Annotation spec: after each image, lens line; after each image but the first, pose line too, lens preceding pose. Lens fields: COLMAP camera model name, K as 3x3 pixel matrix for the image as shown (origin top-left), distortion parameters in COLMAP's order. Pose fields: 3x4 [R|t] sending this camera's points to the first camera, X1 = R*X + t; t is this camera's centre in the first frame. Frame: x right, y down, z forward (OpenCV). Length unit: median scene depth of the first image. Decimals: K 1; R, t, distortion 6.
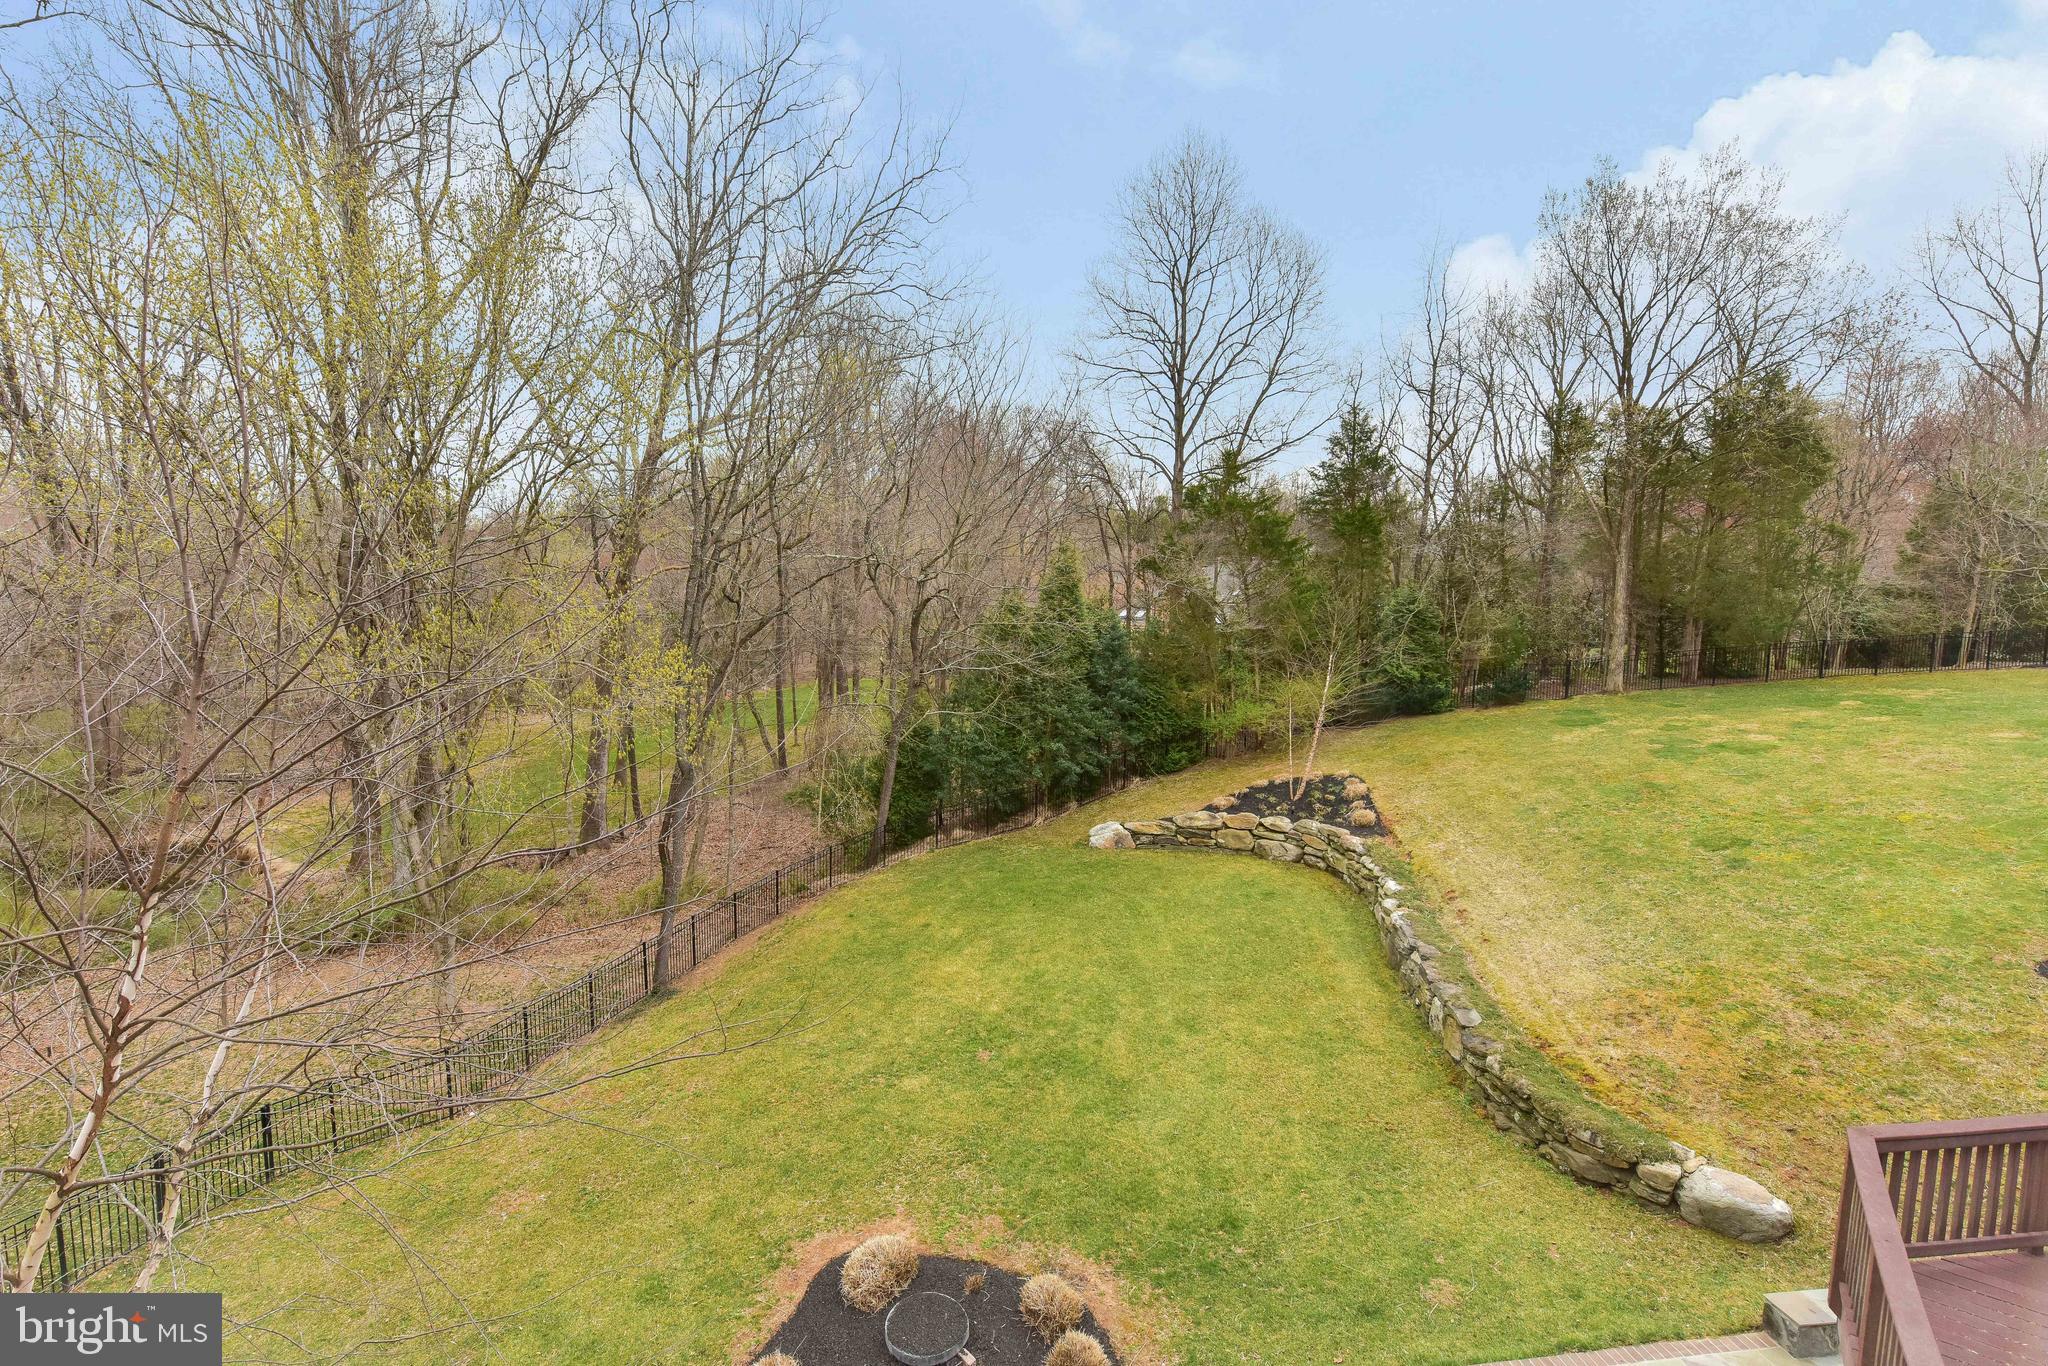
lens RADIAL K [[921.9, 0, 1024.0], [0, 921.9, 683.0], [0, 0, 1]] dist [0.016764, -0.009467]
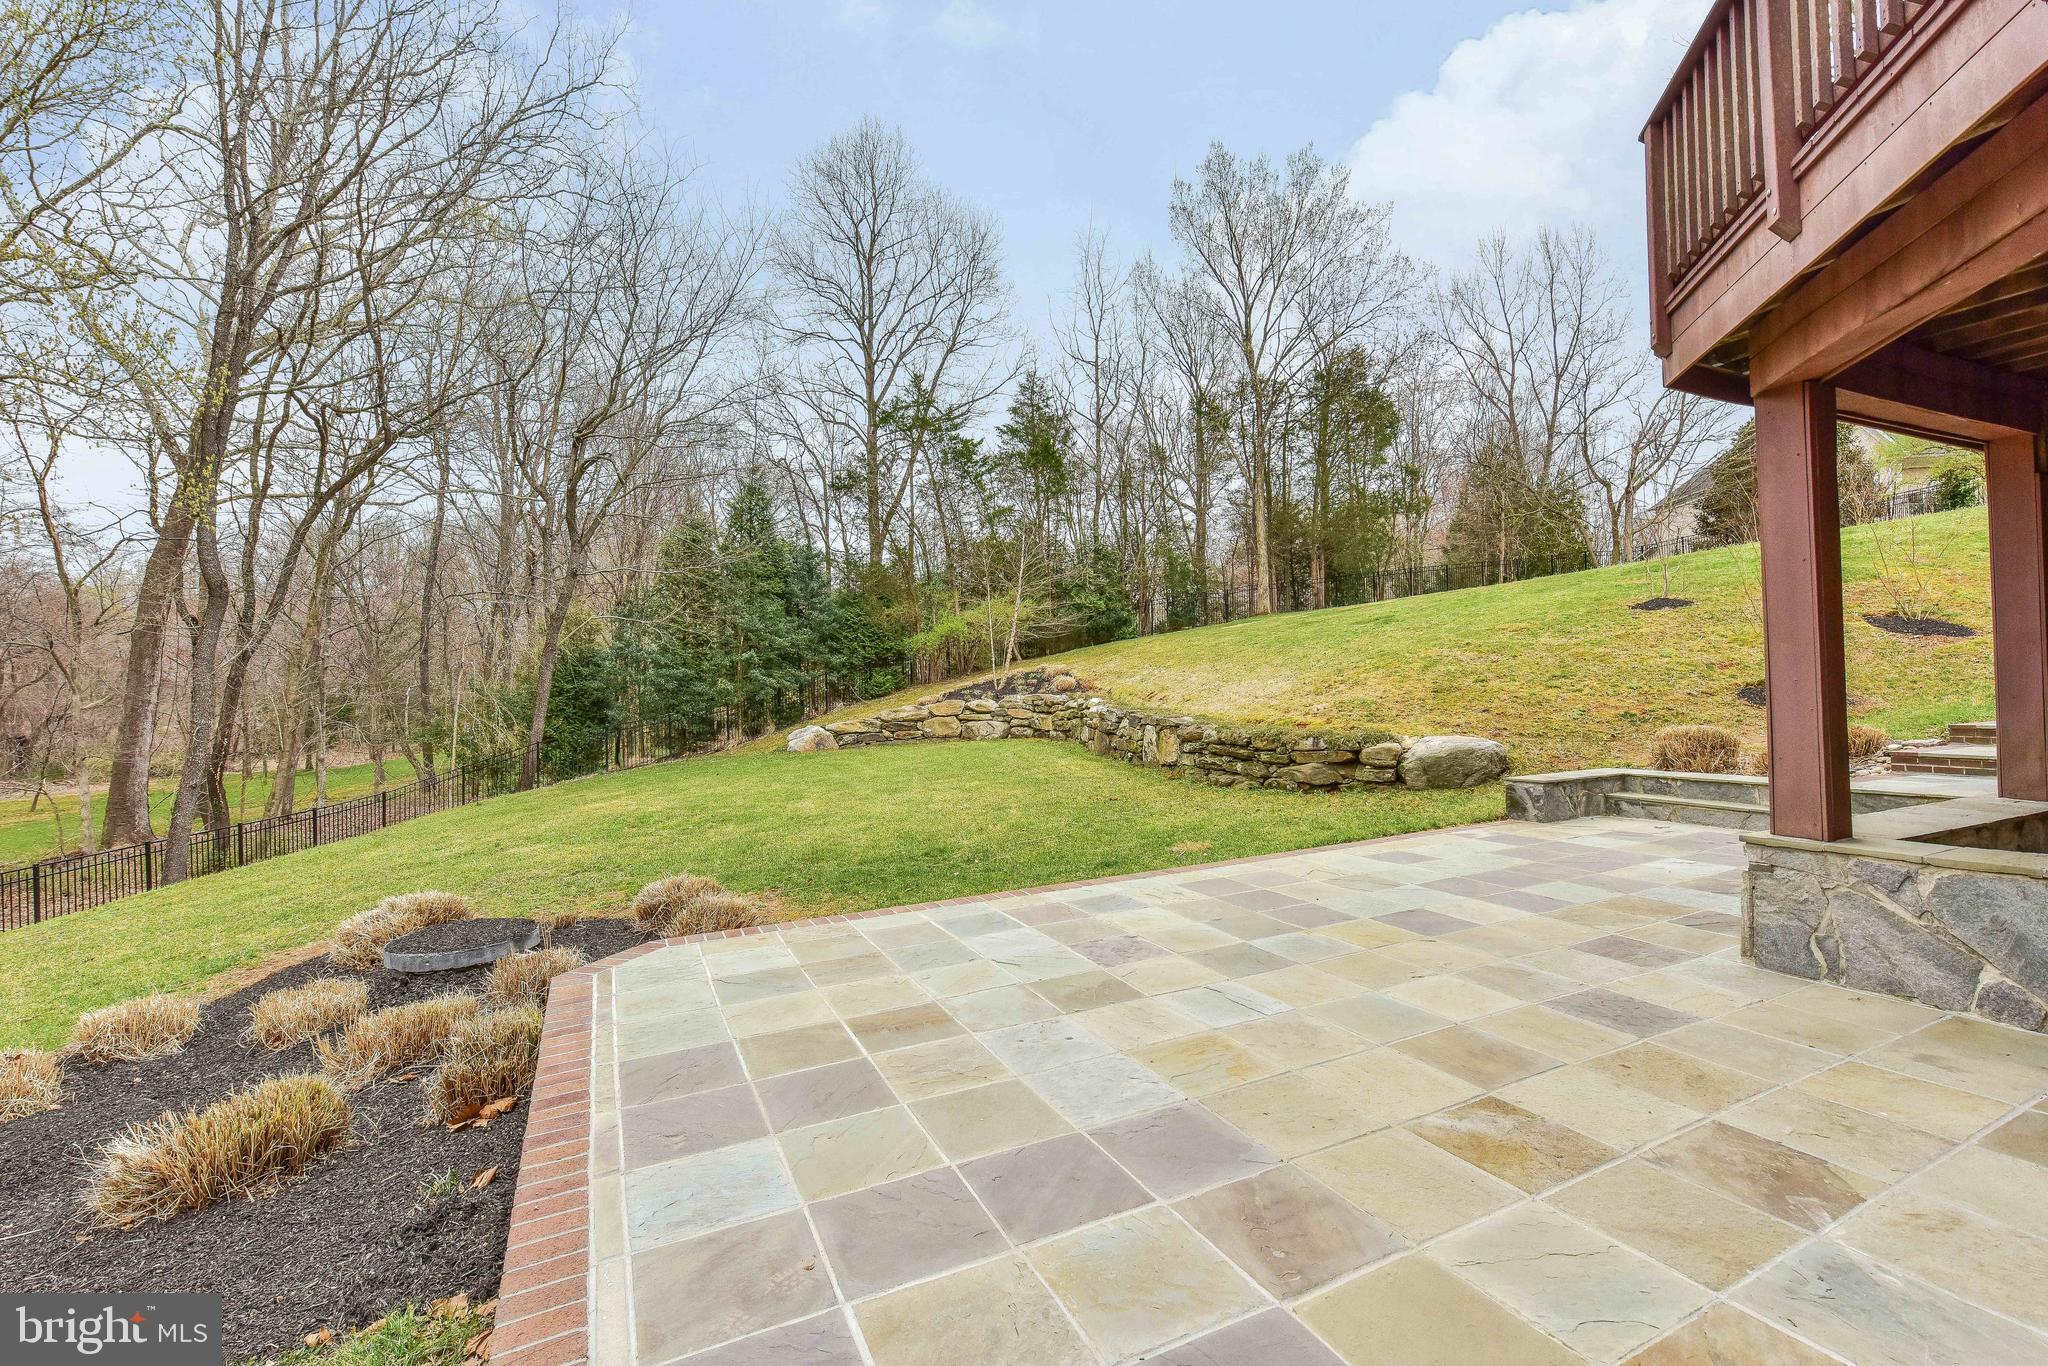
lens RADIAL K [[874.0, 0, 1014.0], [0, 874.0, 677.0], [0, 0, 1]] dist [0.001926, -0.000071]
pose [[0.952908, -0.030059, 0.301766, 0.022424], [0.062586, 0.993147, -0.098705, 0.179311], [-0.296731, 0.112943, 0.948259, 0.091290]]
